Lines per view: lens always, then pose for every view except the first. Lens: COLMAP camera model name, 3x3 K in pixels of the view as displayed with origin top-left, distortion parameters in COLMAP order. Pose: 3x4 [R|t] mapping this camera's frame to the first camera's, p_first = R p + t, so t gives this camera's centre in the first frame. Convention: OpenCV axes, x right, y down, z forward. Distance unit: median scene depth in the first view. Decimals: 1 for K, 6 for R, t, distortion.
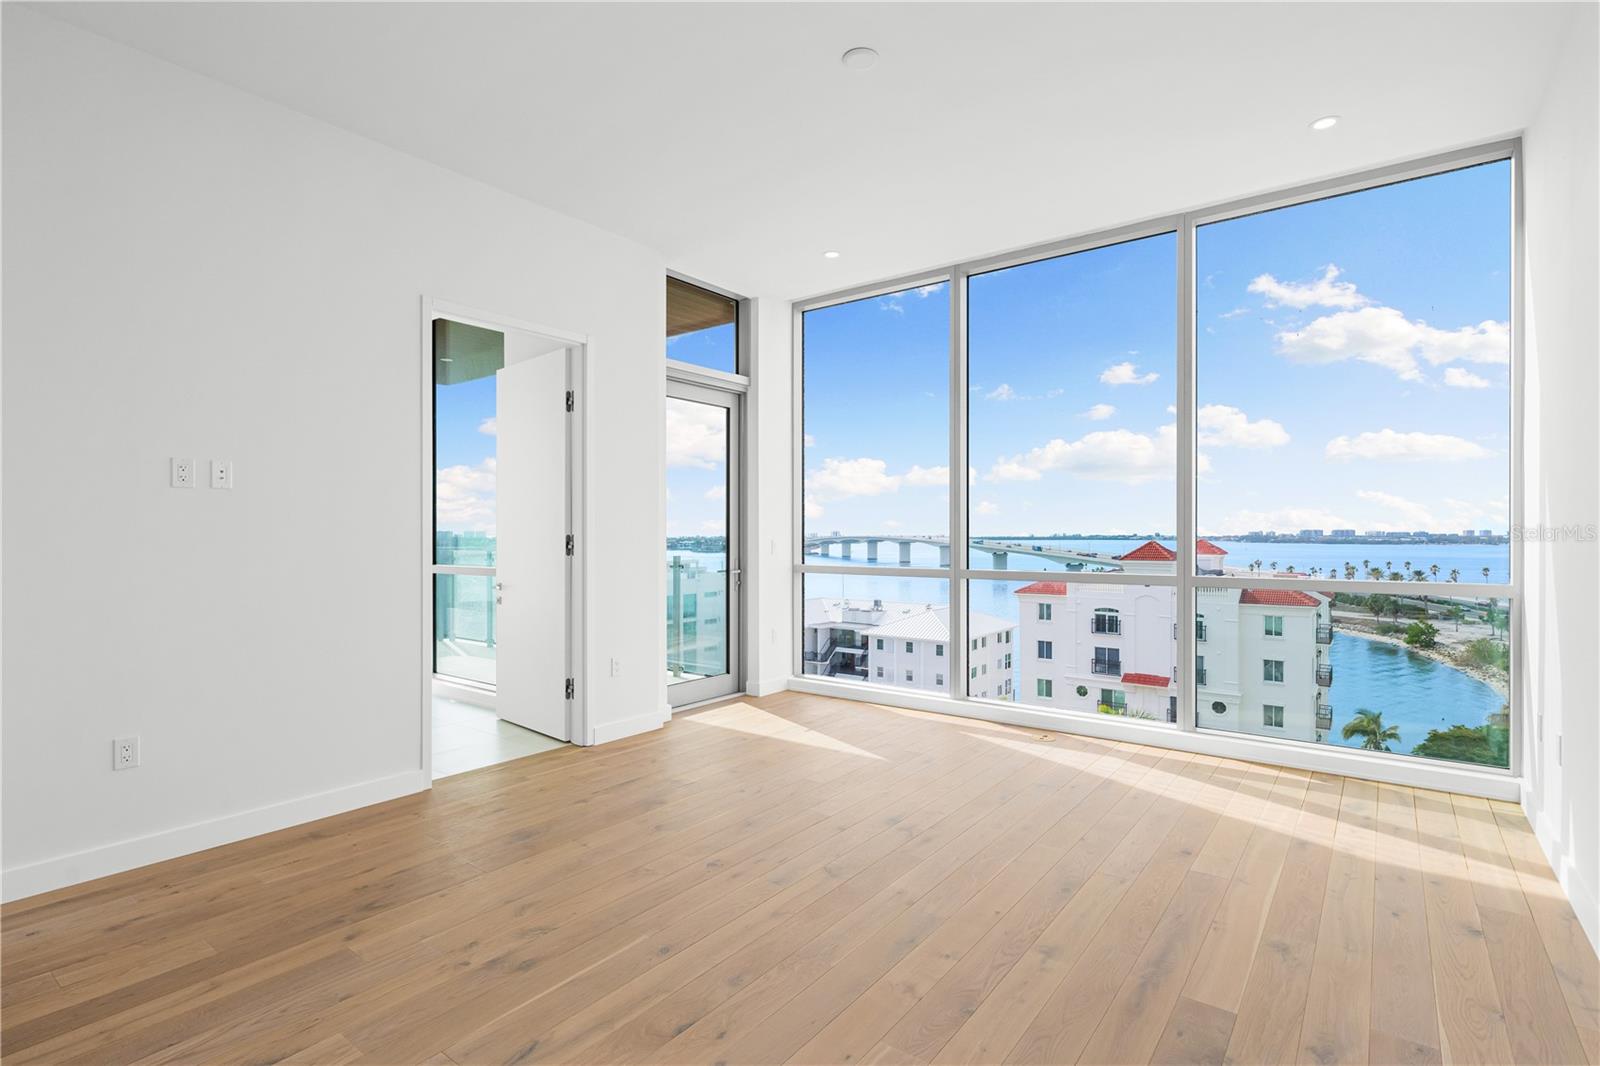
lens RADIAL K [[766.2, 0, 787.5], [0, 766.2, 533.1], [0, 0, 1]] dist [0.006756, -0.000482]
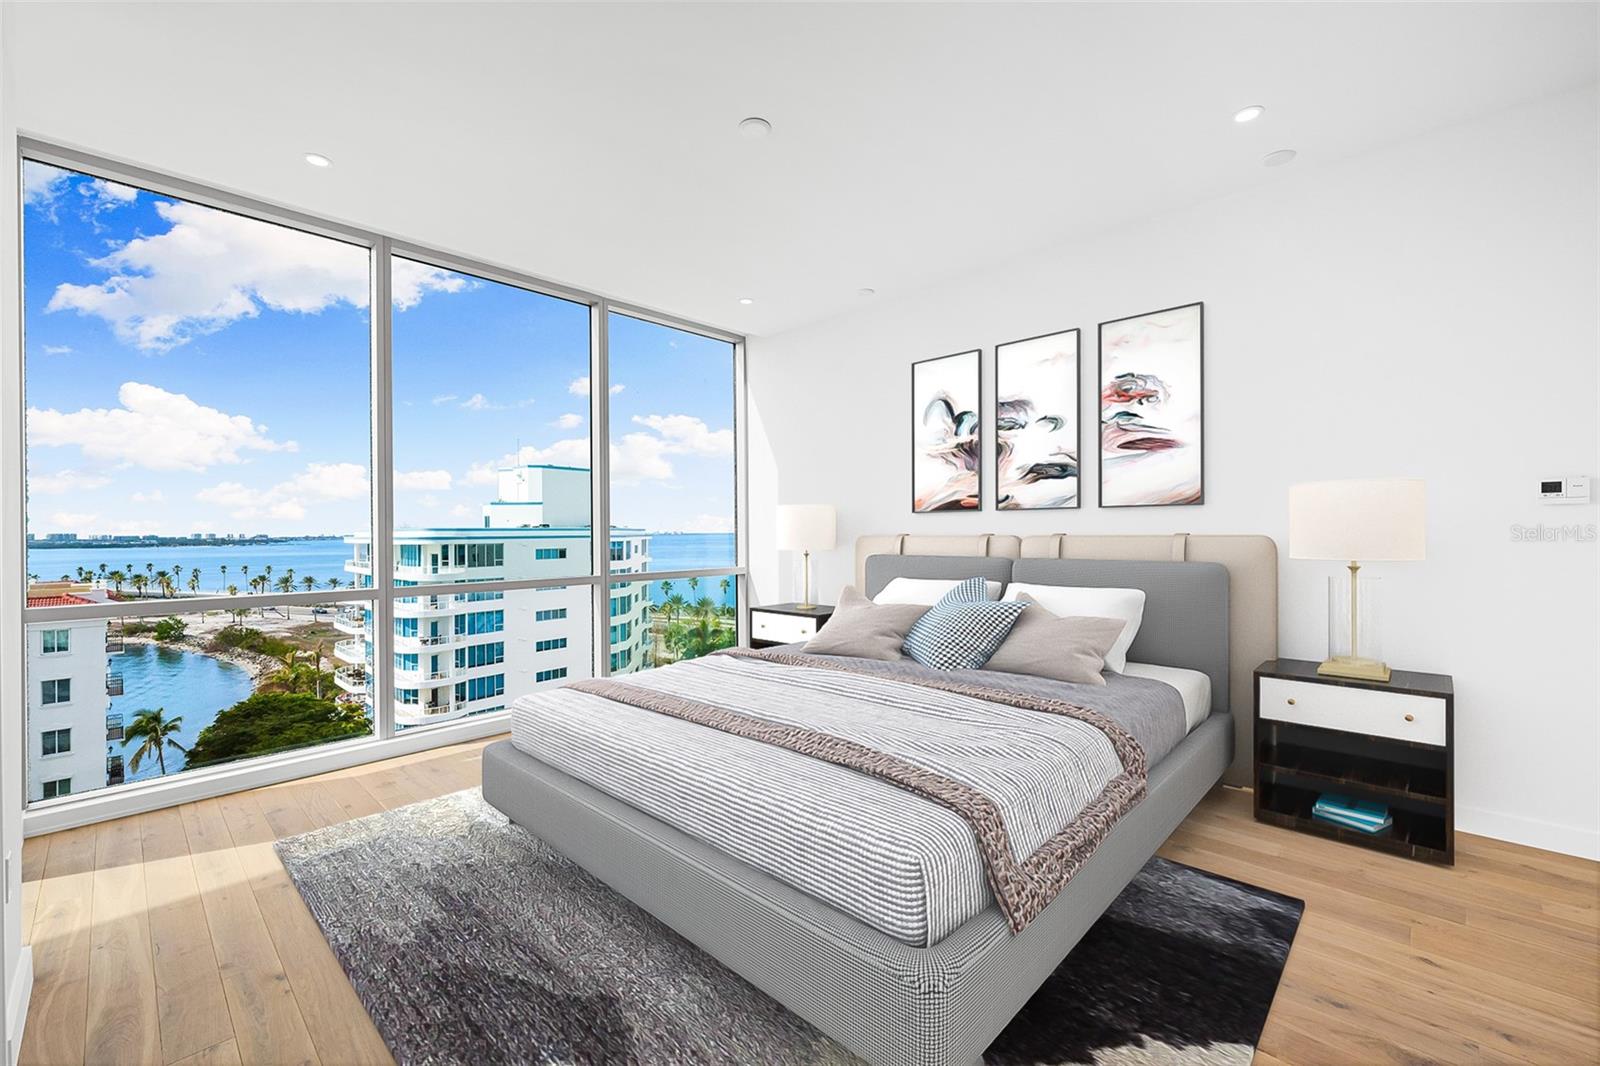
lens RADIAL K [[686.2, 0, 777.2], [0, 686.2, 528.6], [0, 0, 1]] dist [0.003849, -0.001452]
pose [[0.091004, 0.005820, 0.995834, -0.409926], [0.004638, 0.999970, -0.006268, -0.006854], [-0.995840, 0.005189, 0.090974, 0.397617]]
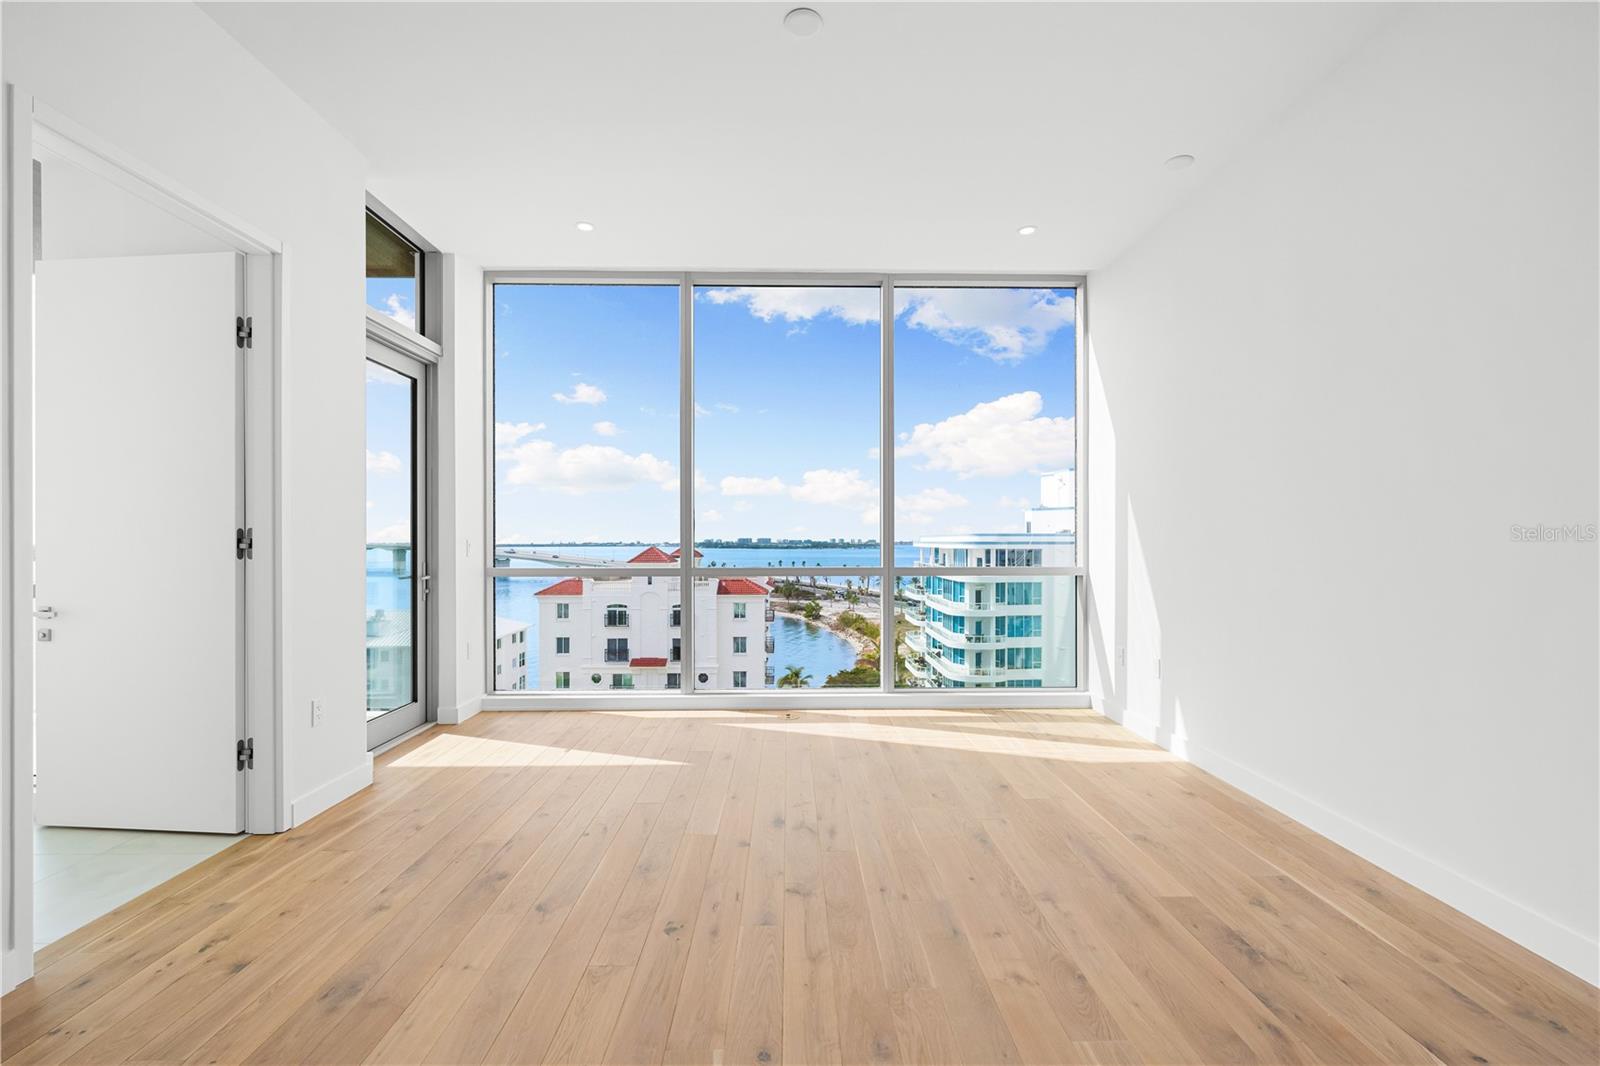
lens RADIAL K [[686.2, 0, 777.6], [0, 686.2, 543.6], [0, 0, 1]] dist [0.003849, -0.001452]
pose [[0.783767, -0.000644, 0.621054, -0.215805], [-0.001502, 0.999995, 0.002931, 0.009941], [-0.621053, -0.003230, 0.783762, 0.169245]]
